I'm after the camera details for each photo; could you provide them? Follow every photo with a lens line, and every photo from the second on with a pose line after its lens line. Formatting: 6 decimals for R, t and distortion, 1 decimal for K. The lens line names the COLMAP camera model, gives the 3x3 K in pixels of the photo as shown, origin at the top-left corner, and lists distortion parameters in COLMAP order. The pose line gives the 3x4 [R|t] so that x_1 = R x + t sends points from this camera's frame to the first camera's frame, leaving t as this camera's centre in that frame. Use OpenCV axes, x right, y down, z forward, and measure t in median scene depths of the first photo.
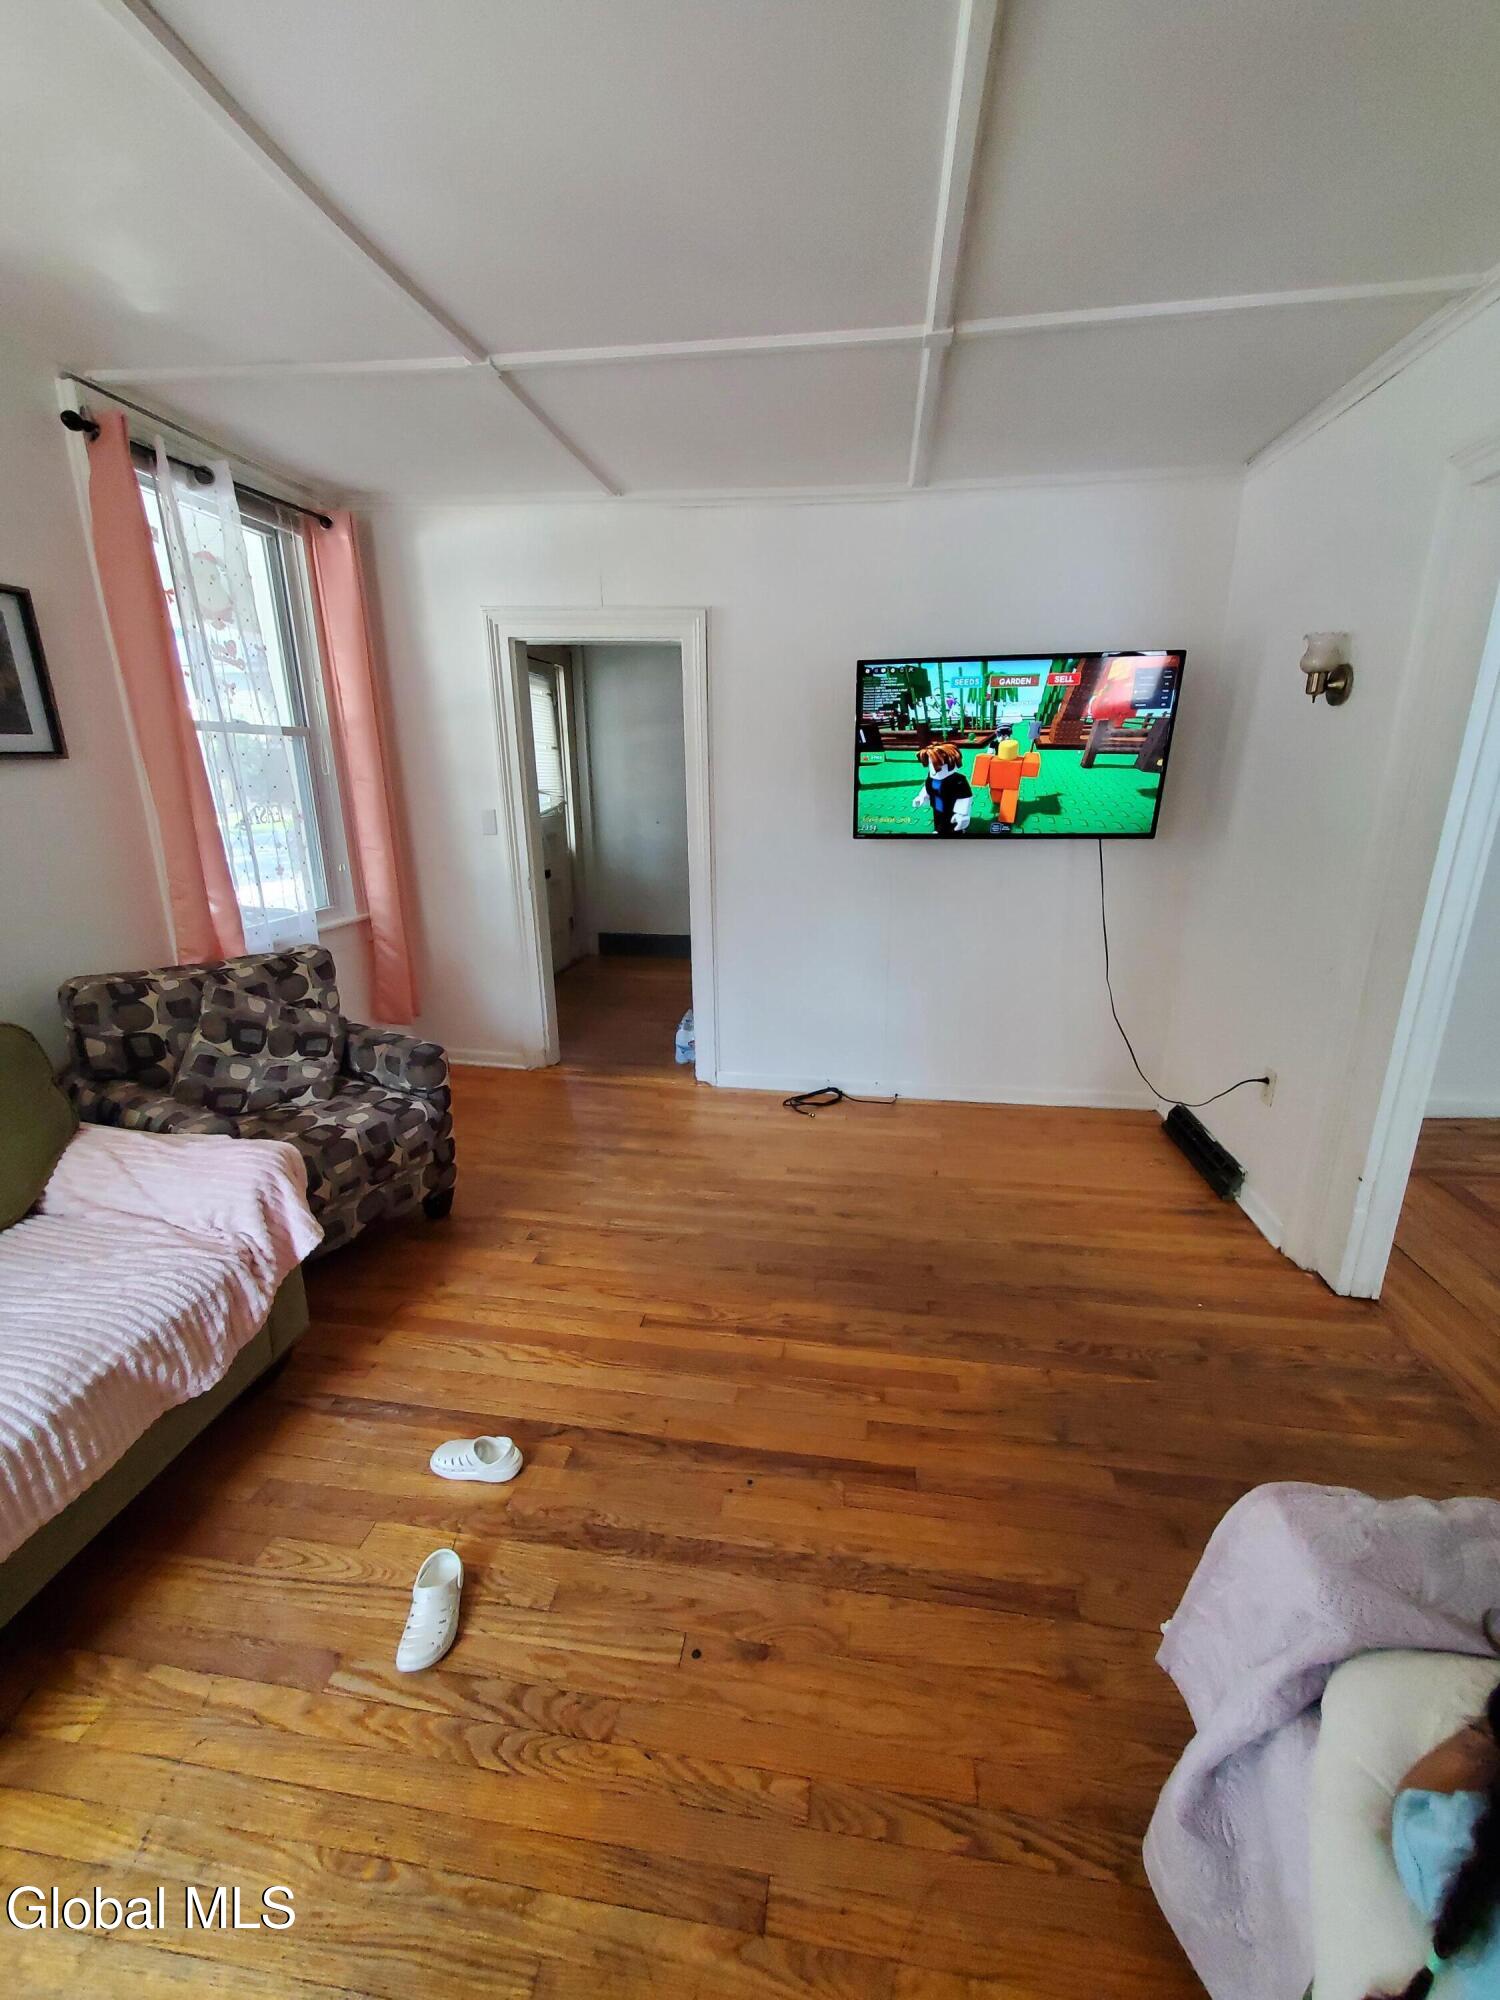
lens RADIAL K [[793.7, 0, 750.0], [0, 793.7, 1000.0], [0, 0, 1]] dist [-0.000022, -0.000017]
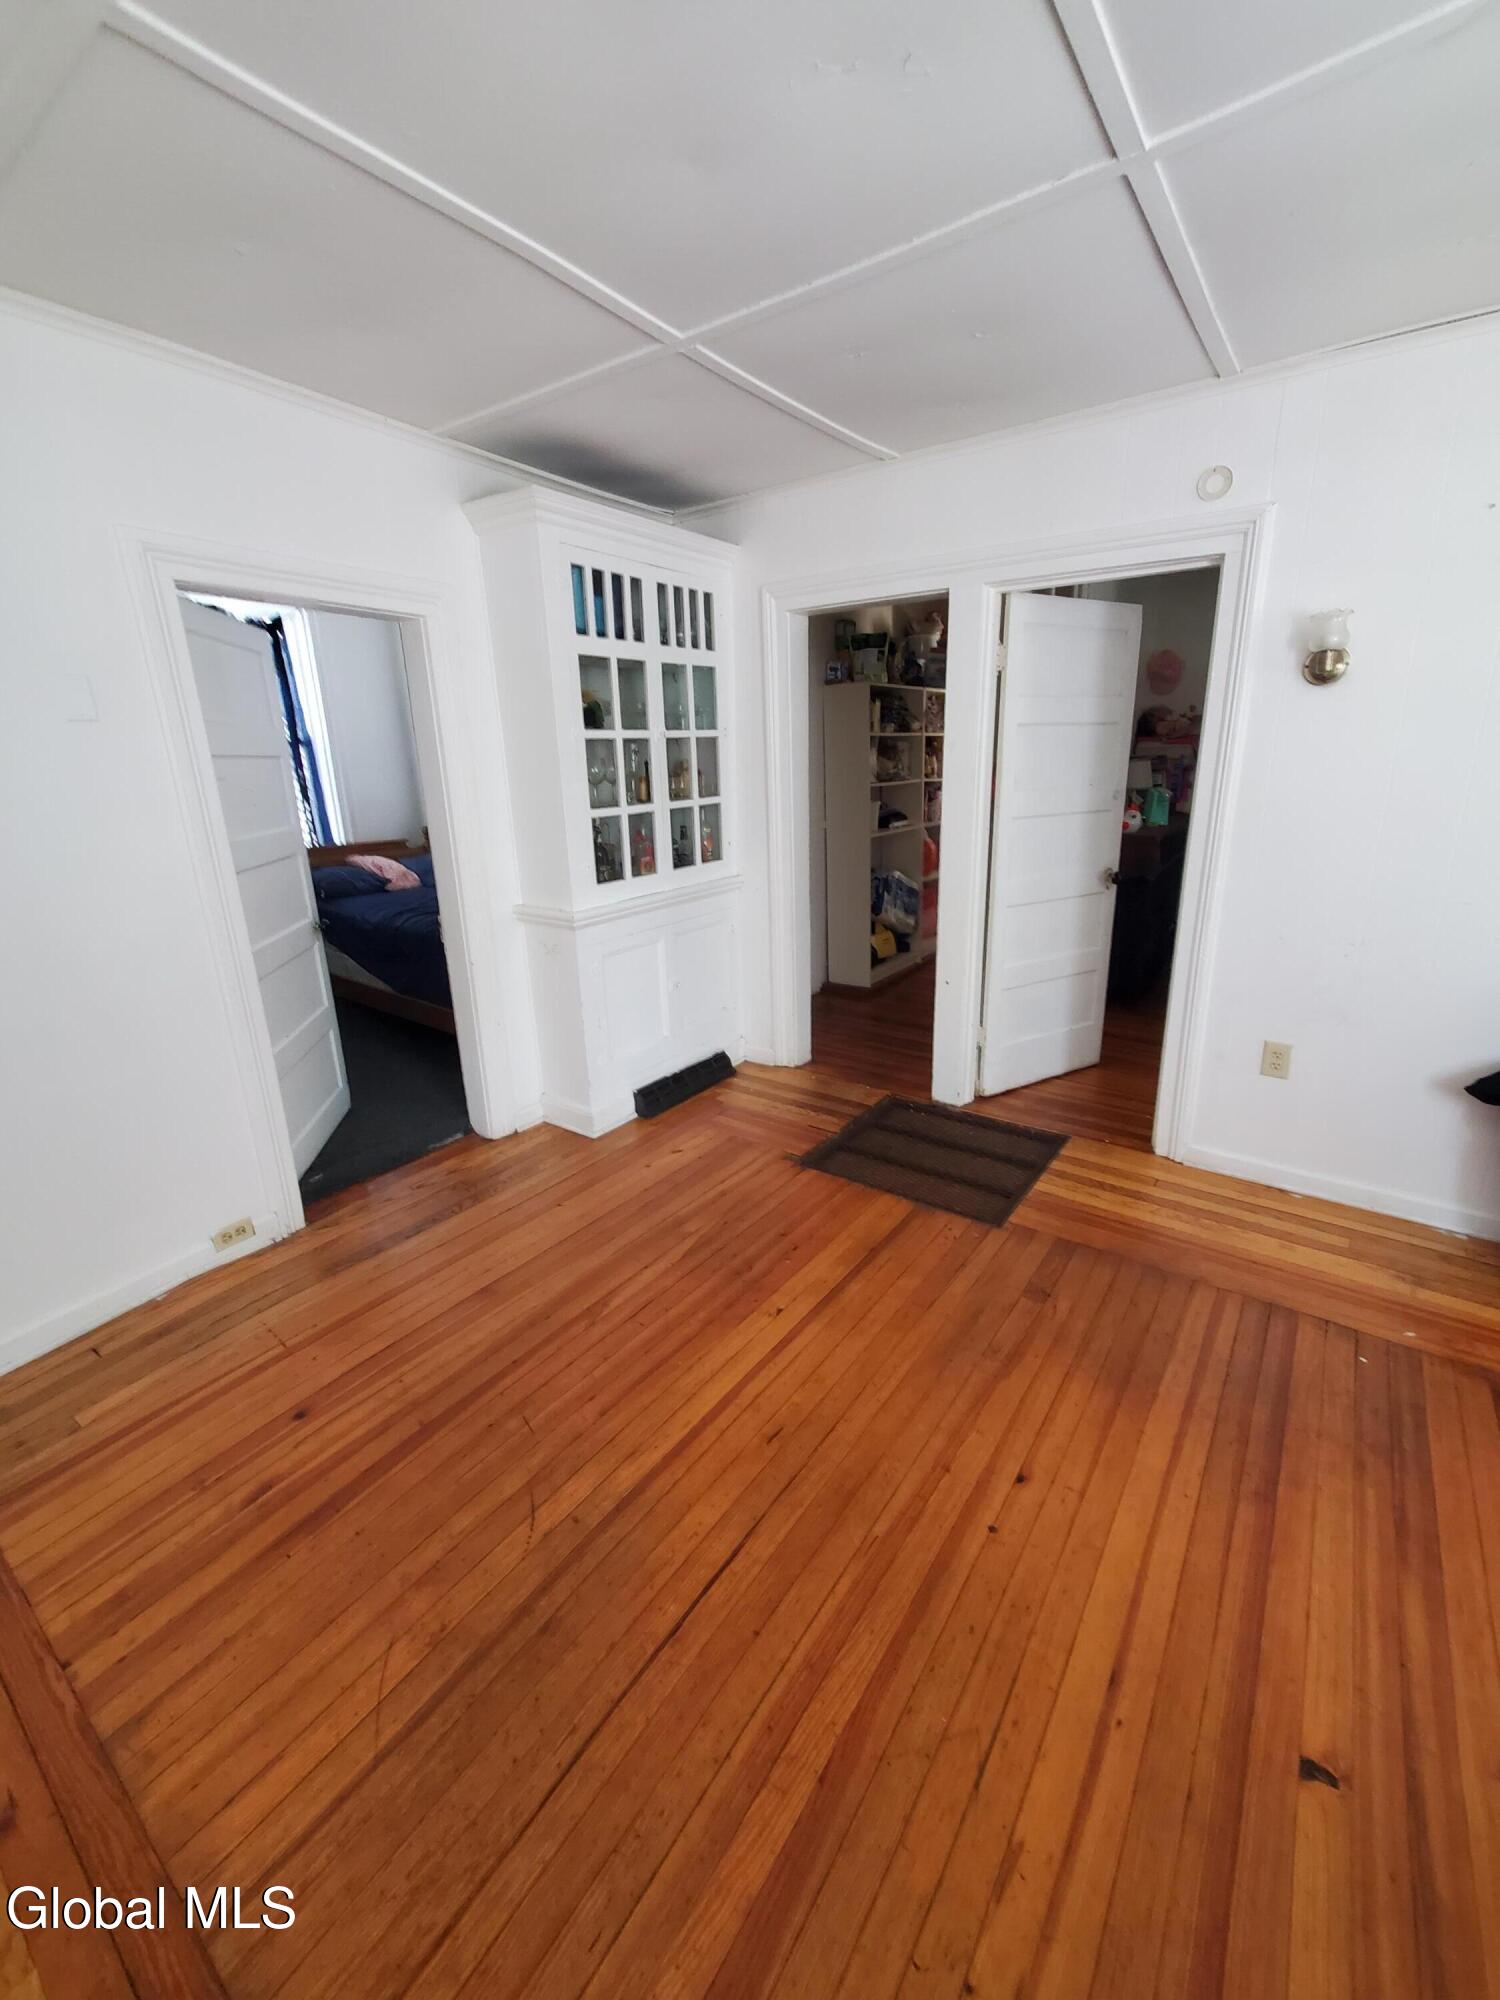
lens RADIAL K [[825.3, 0, 755.2], [0, 825.3, 996.6], [0, 0, 1]] dist [0.022433, -0.005496]
pose [[0.461000, -0.255123, 0.849936, 0.660234], [0.271293, 0.952444, 0.138744, -0.061878], [-0.844913, 0.166621, 0.508290, 0.156700]]
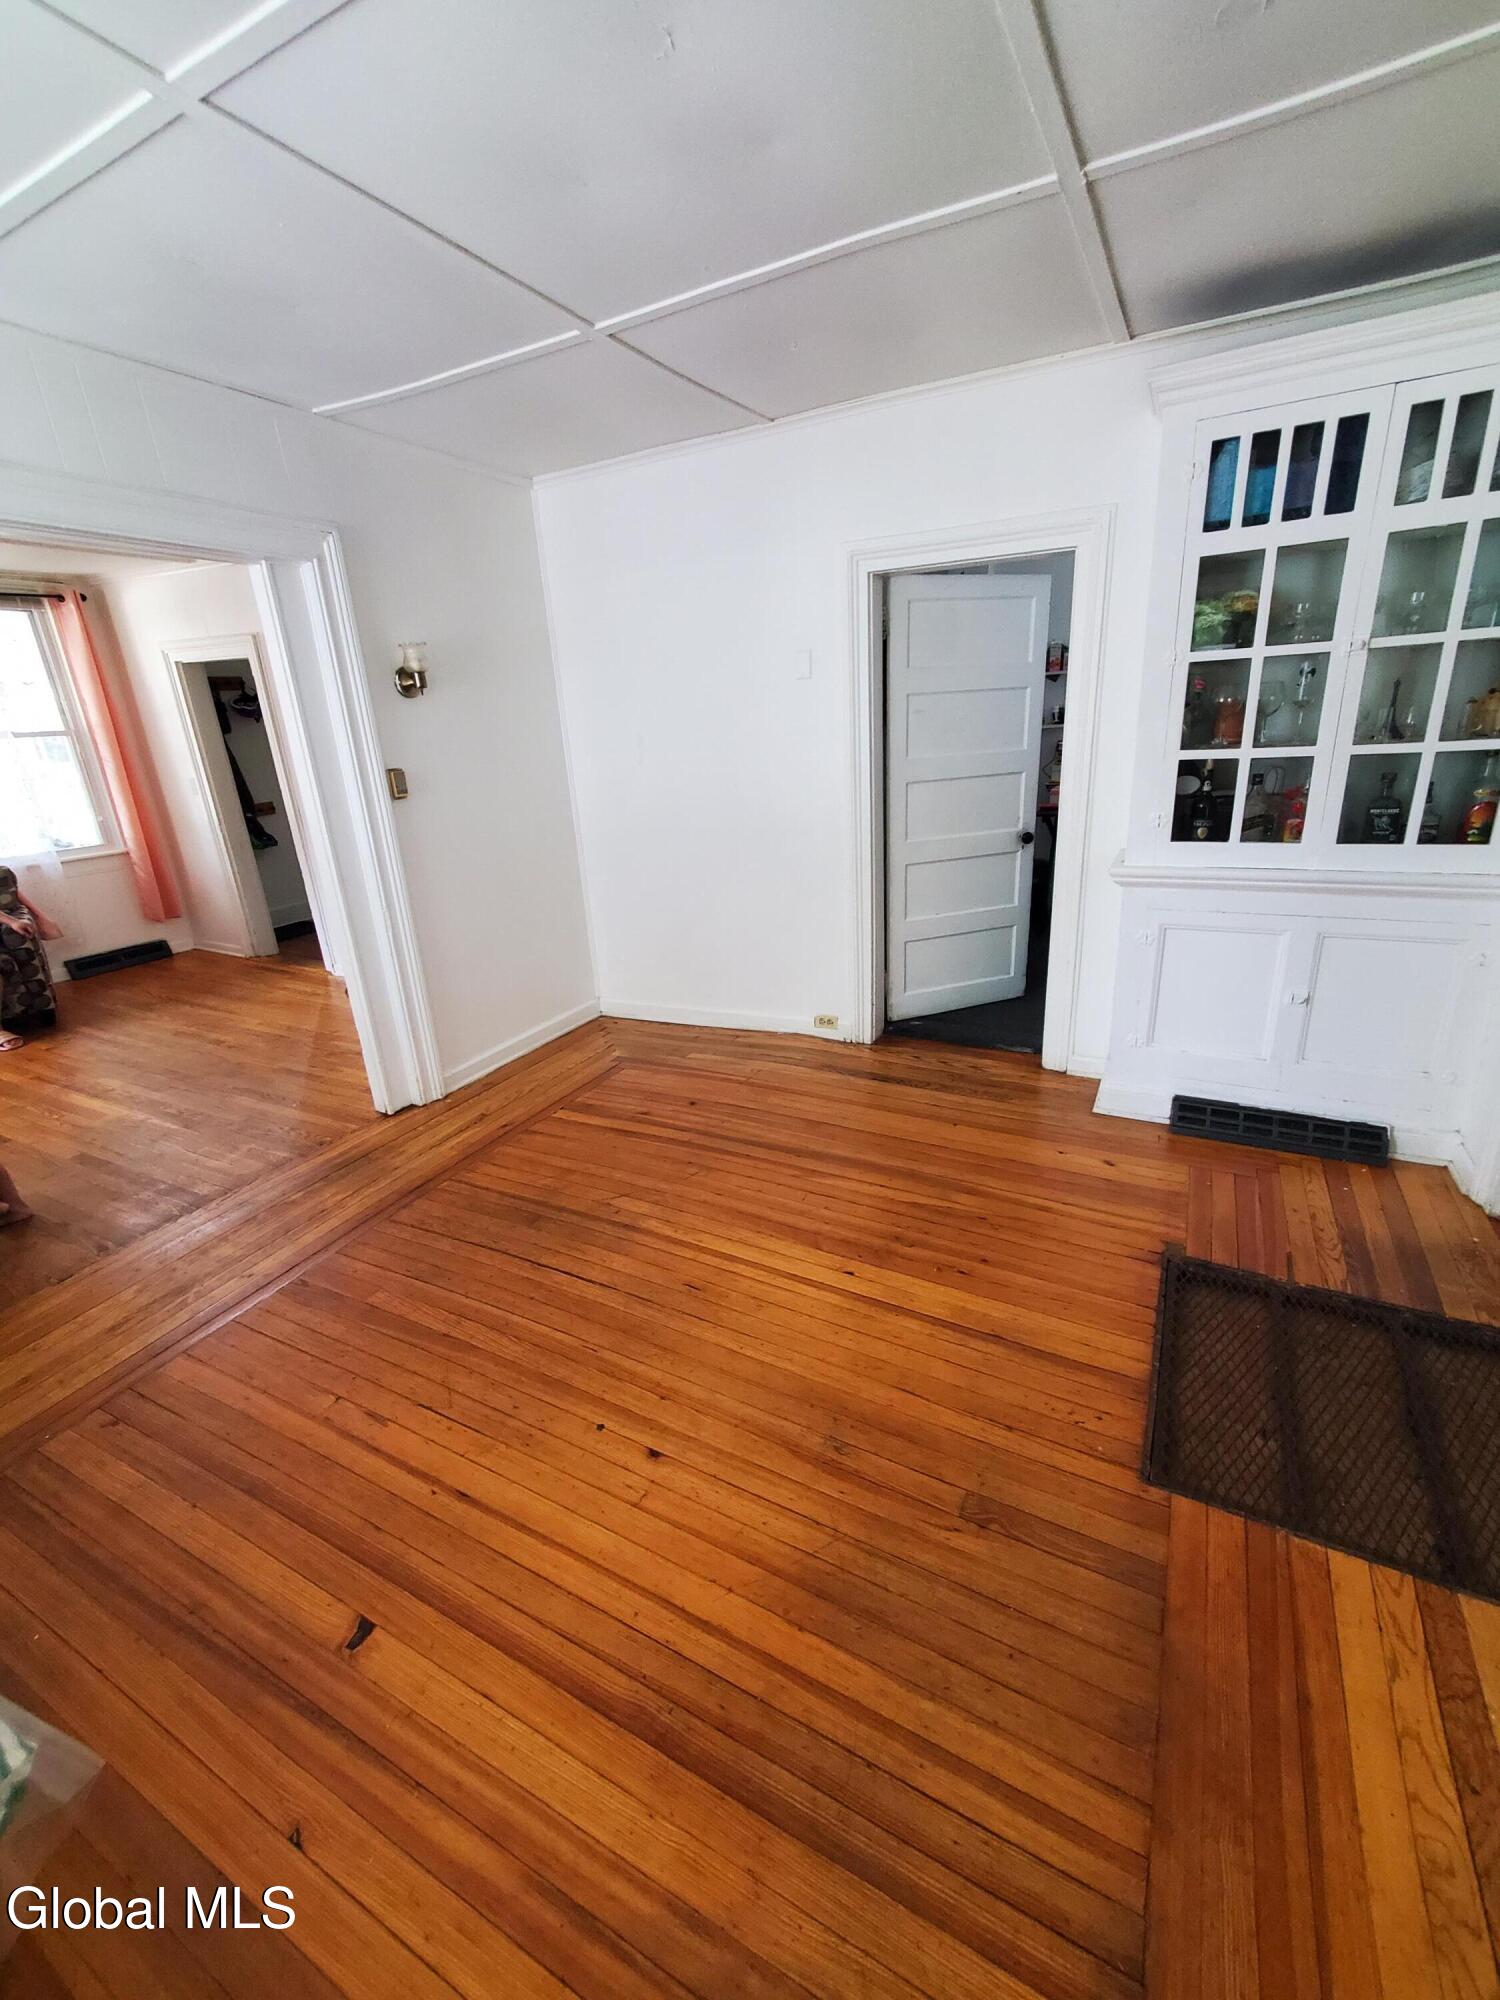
lens RADIAL K [[825.3, 0, 755.2], [0, 825.3, 996.6], [0, 0, 1]] dist [0.022433, -0.005496]
pose [[0.941904, 0.062602, -0.329995, 1.367694], [-0.041597, 0.996655, 0.070341, 0.014884], [0.333295, -0.052527, 0.941358, -0.154737]]
